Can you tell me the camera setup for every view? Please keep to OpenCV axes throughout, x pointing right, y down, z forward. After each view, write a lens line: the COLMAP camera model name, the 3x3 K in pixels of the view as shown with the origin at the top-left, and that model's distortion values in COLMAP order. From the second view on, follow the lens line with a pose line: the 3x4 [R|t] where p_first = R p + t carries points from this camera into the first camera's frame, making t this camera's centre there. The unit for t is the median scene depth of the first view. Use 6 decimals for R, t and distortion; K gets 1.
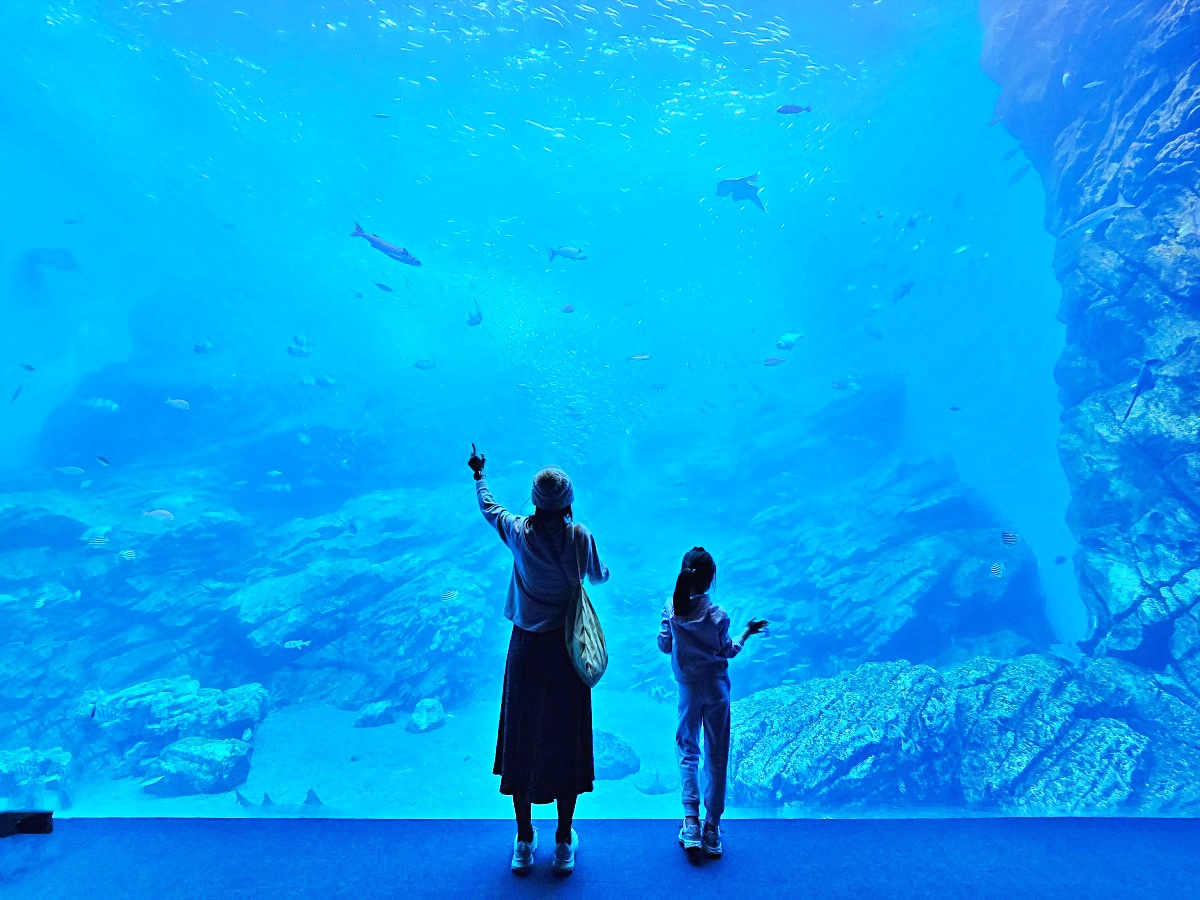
lens RADIAL K [[479.0, 0, 597.6], [0, 479.0, 450.3], [0, 0, 1]] dist [-0.000251, -0.000257]
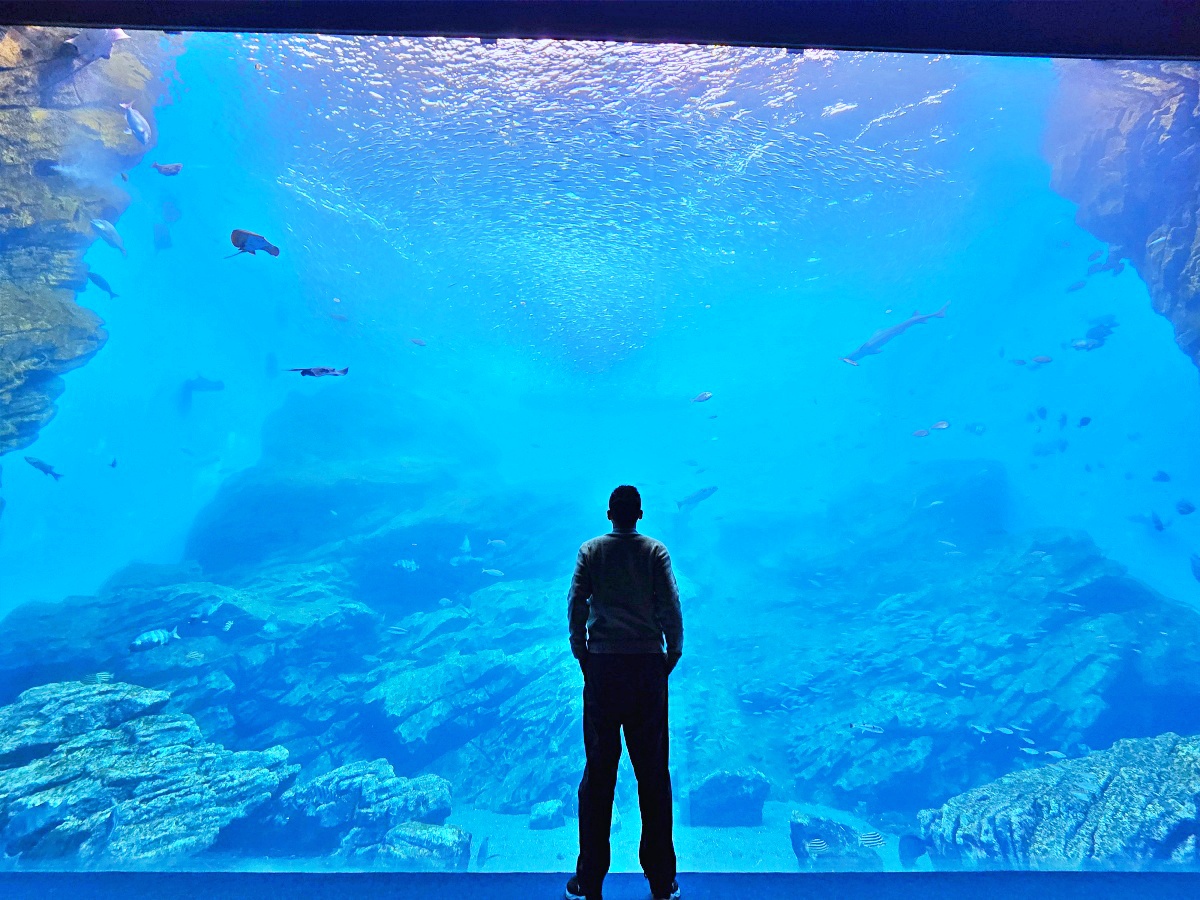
lens RADIAL K [[479.0, 0, 601.2], [0, 479.0, 445.1], [0, 0, 1]] dist [-0.000251, -0.000257]
pose [[0.998062, -0.030484, -0.054255, -0.222492], [0.017096, 0.972573, -0.231968, 0.050971], [0.059839, 0.230591, 0.971209, -0.056043]]
